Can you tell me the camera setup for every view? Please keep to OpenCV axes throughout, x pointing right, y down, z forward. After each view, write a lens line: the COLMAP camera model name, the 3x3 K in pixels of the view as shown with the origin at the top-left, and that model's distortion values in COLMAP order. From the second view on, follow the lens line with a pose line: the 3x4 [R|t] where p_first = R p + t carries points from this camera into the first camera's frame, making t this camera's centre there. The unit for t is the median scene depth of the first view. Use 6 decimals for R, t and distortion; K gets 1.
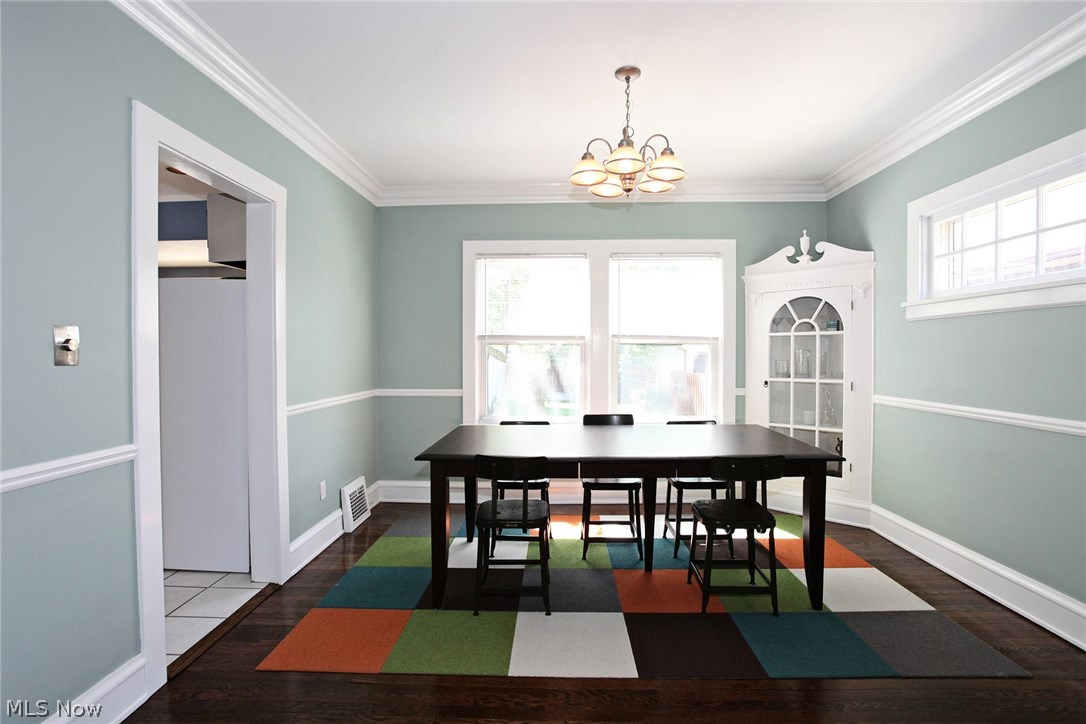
lens RADIAL K [[530.3, 0, 540.9], [0, 530.3, 363.1], [0, 0, 1]] dist [-0.080119, 0.035655]
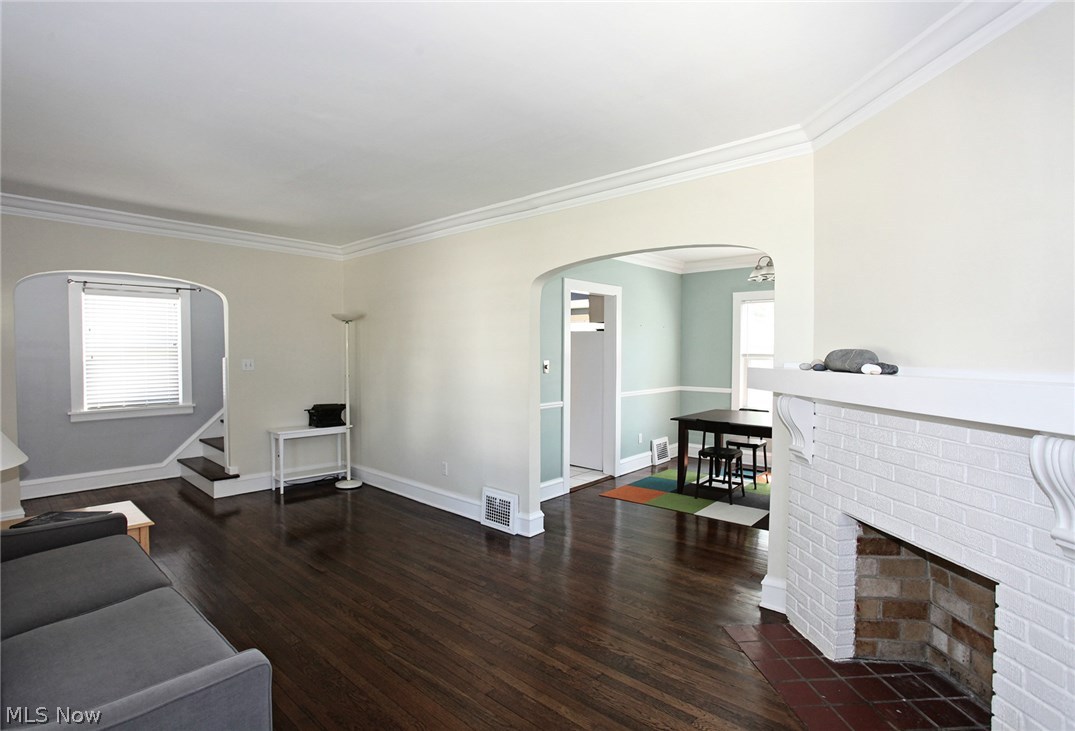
lens RADIAL K [[532.8, 0, 537.5], [0, 532.8, 365.5], [0, 0, 1]] dist [-0.017164, -0.000049]
pose [[0.775756, 0.019523, -0.630731, 0.441315], [-0.014056, 0.999808, 0.013659, -0.035359], [0.630877, -0.001730, 0.775881, -0.639073]]
